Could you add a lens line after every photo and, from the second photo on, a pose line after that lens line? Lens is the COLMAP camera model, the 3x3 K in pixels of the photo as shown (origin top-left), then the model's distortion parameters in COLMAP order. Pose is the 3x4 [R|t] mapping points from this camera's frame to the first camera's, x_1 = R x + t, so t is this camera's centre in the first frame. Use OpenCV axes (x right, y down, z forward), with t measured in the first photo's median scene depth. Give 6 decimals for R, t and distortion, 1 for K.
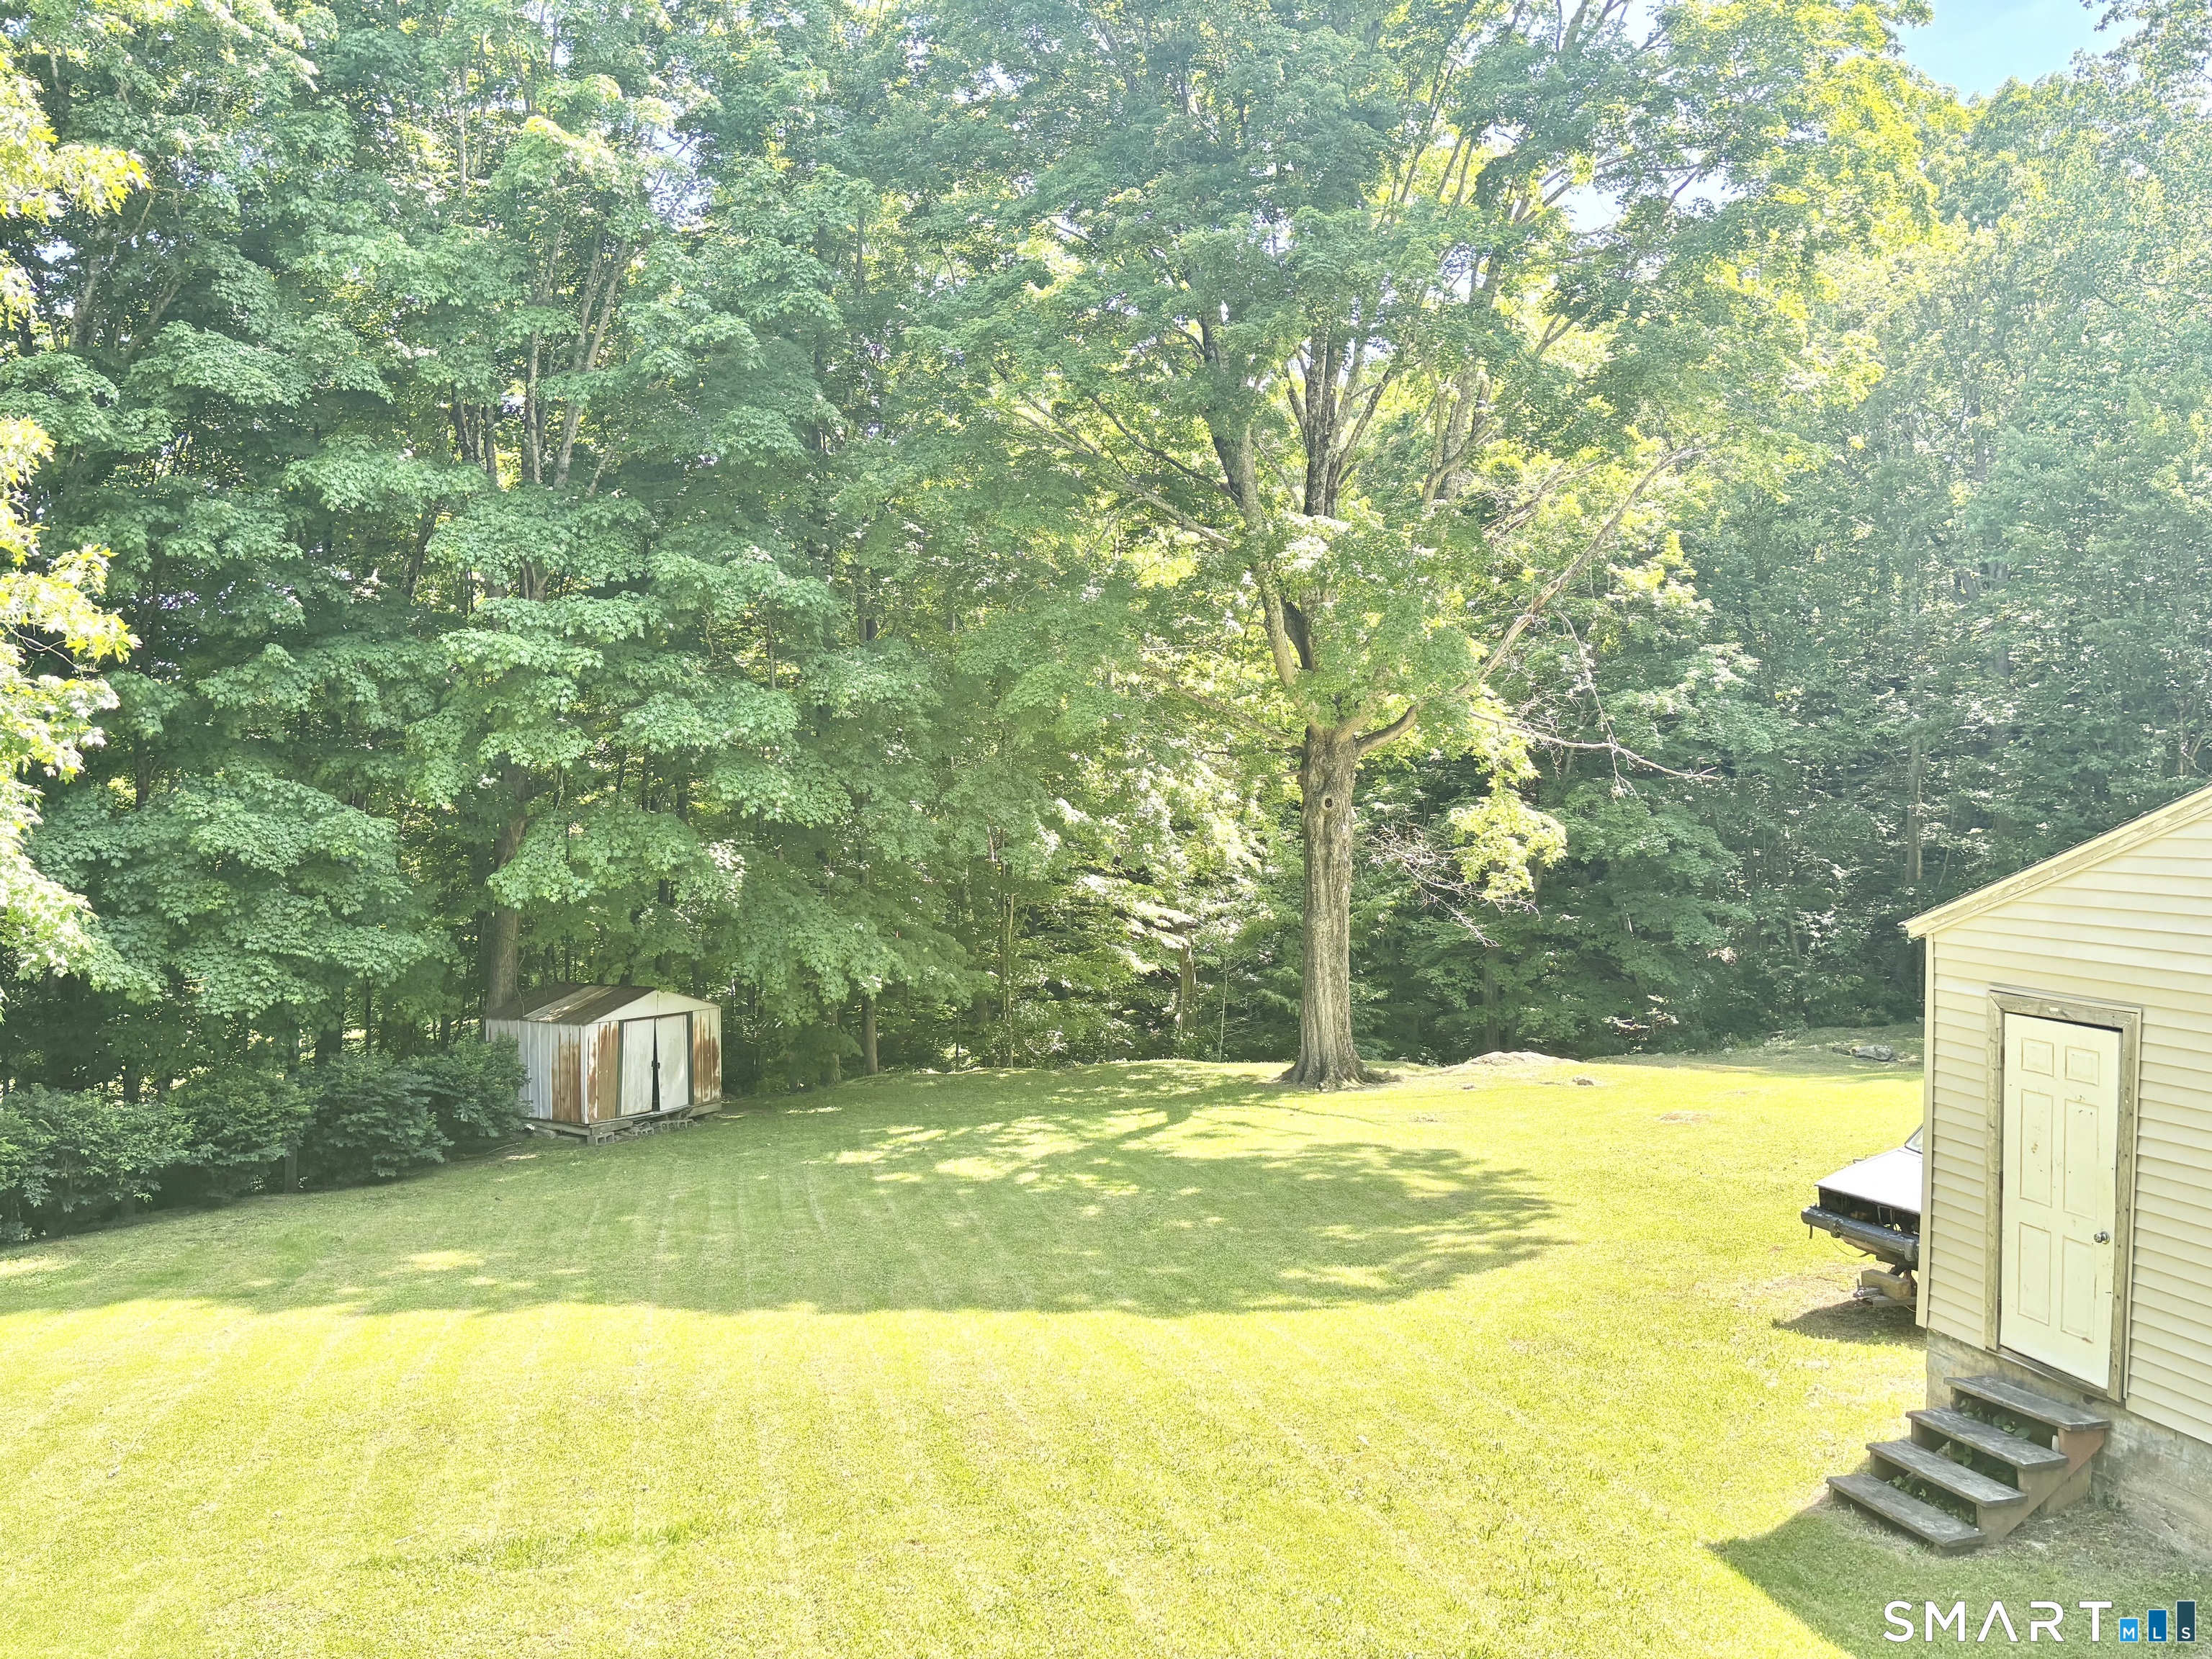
lens RADIAL K [[1646.9, 0, 1106.0], [0, 1646.9, 829.5], [0, 0, 1]] dist [0.004551, 0.002217]
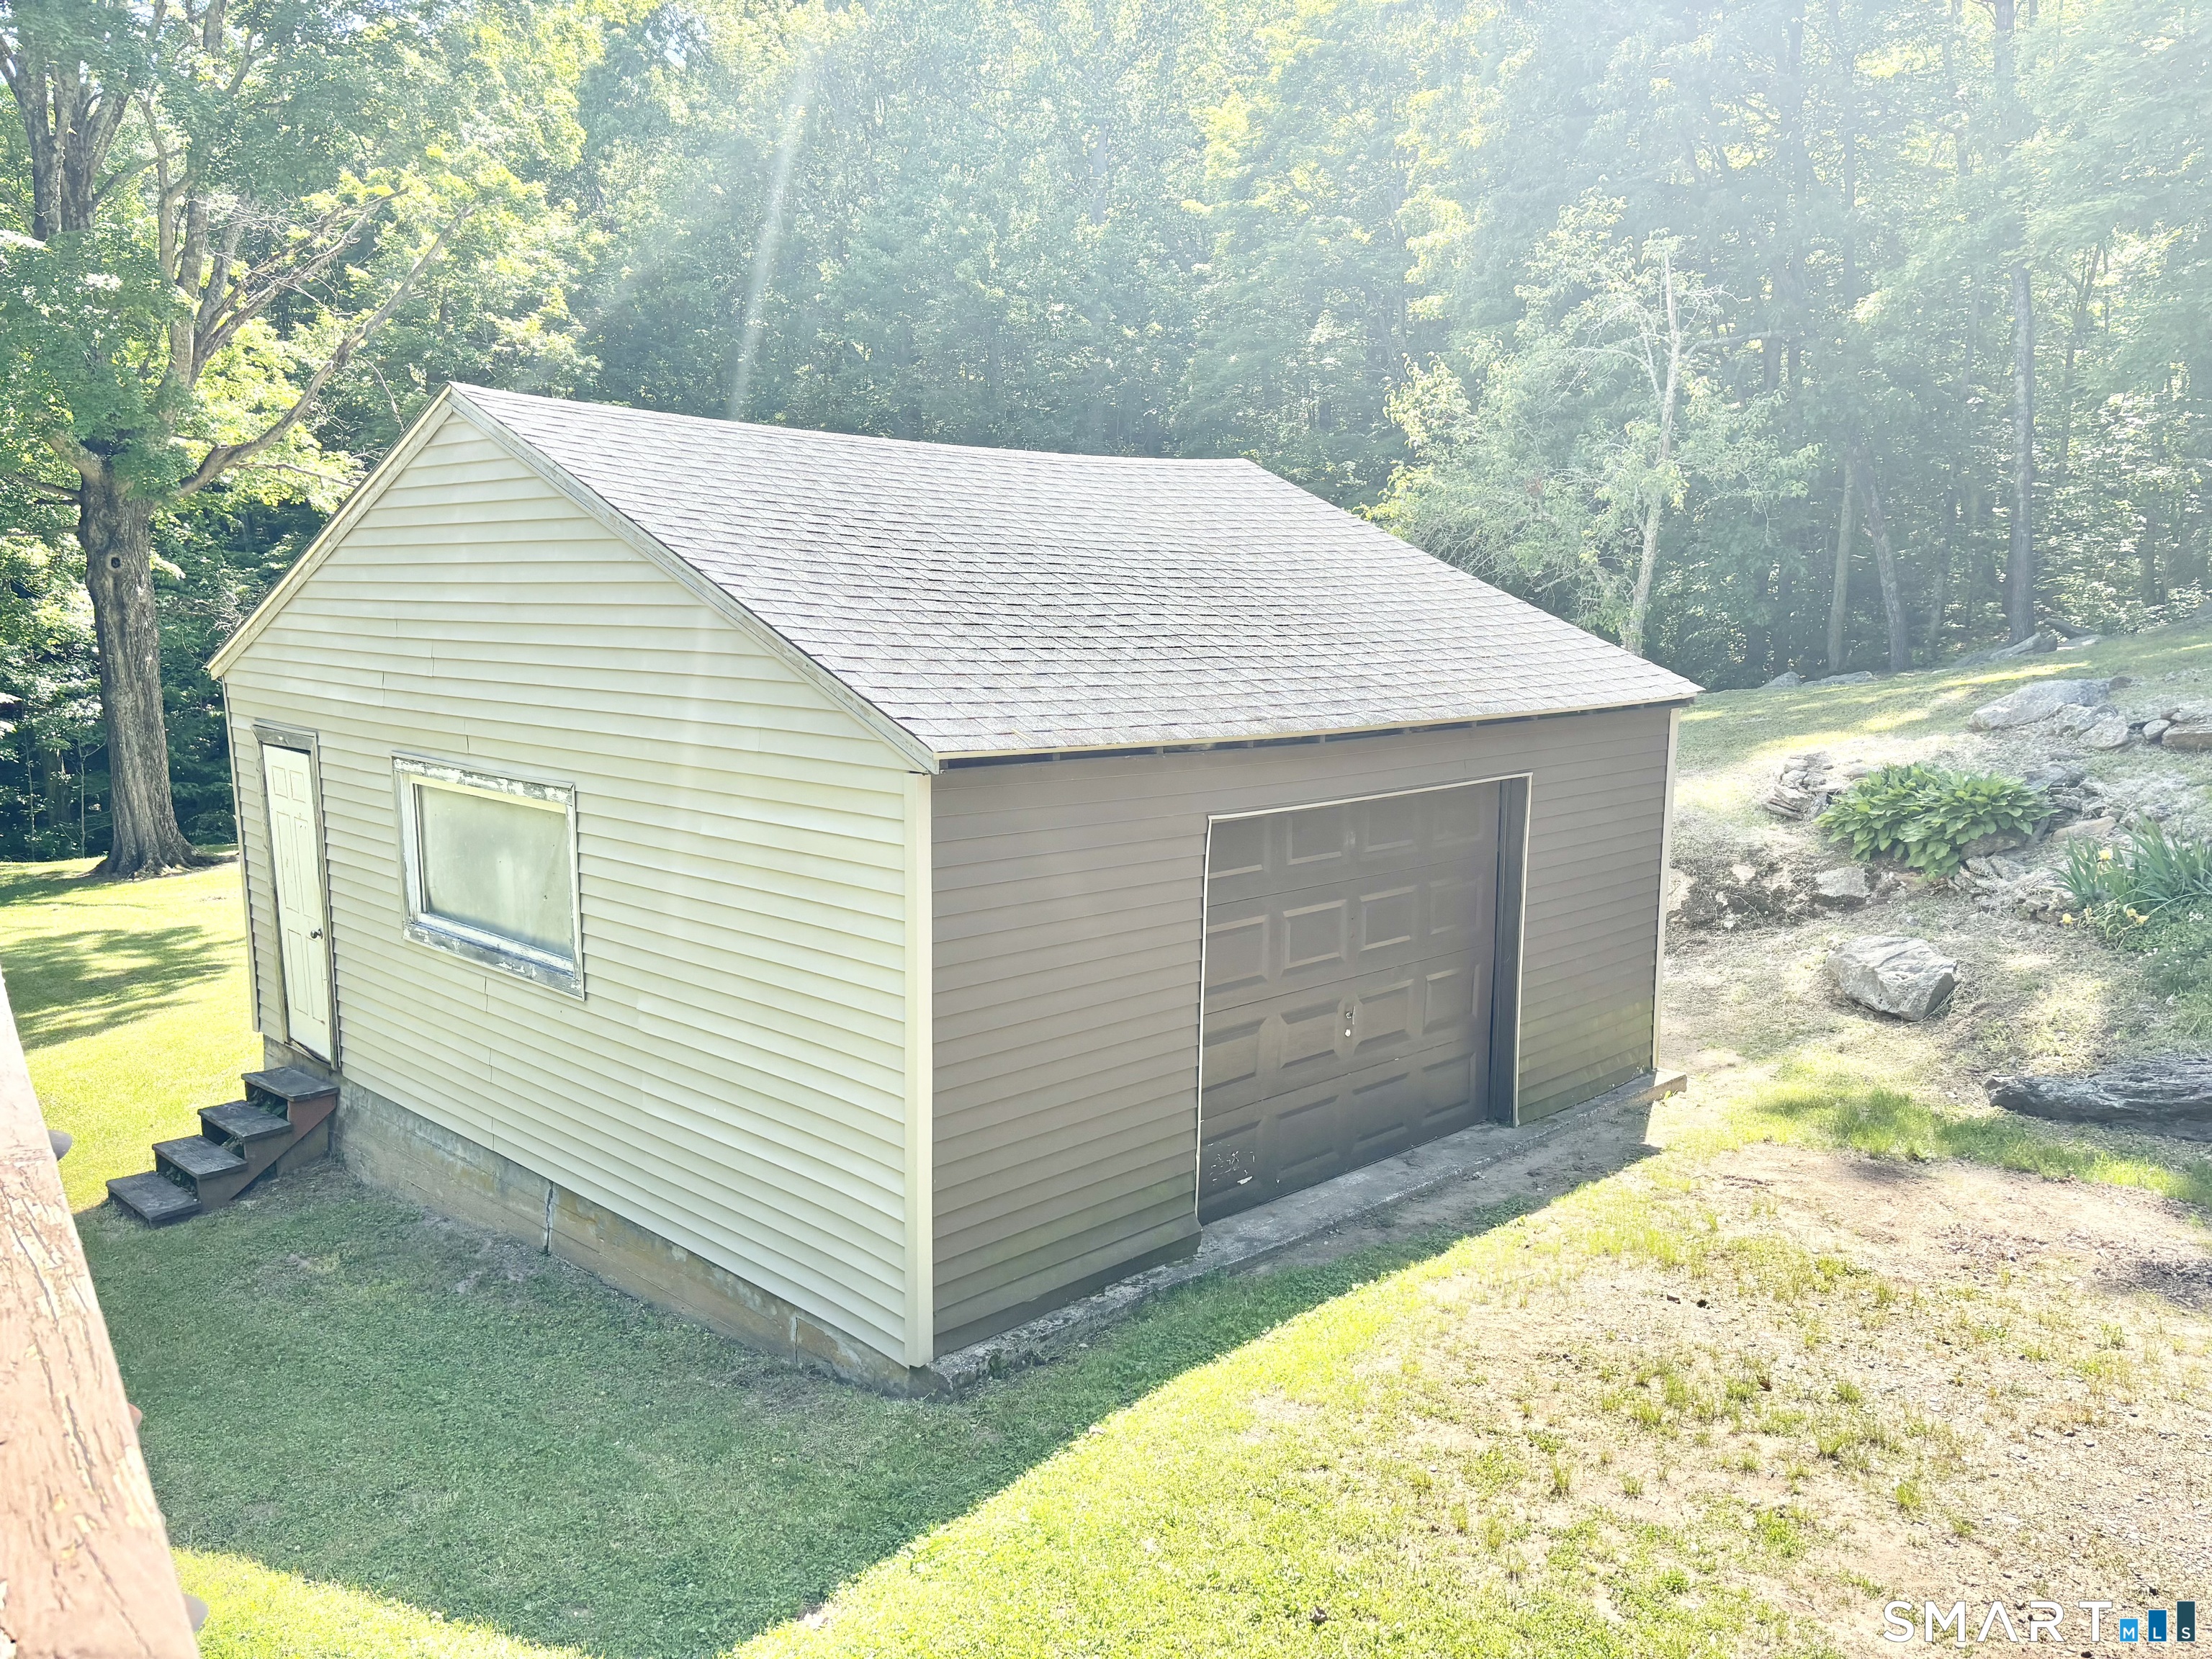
lens RADIAL K [[1684.0, 0, 1106.0], [0, 1684.0, 829.5], [0, 0, 1]] dist [-0.000591, -0.000852]
pose [[0.866543, -0.079510, 0.492729, 0.144239], [0.011005, 0.990033, 0.140404, 0.004953], [-0.498981, -0.116244, 0.858781, -0.076464]]
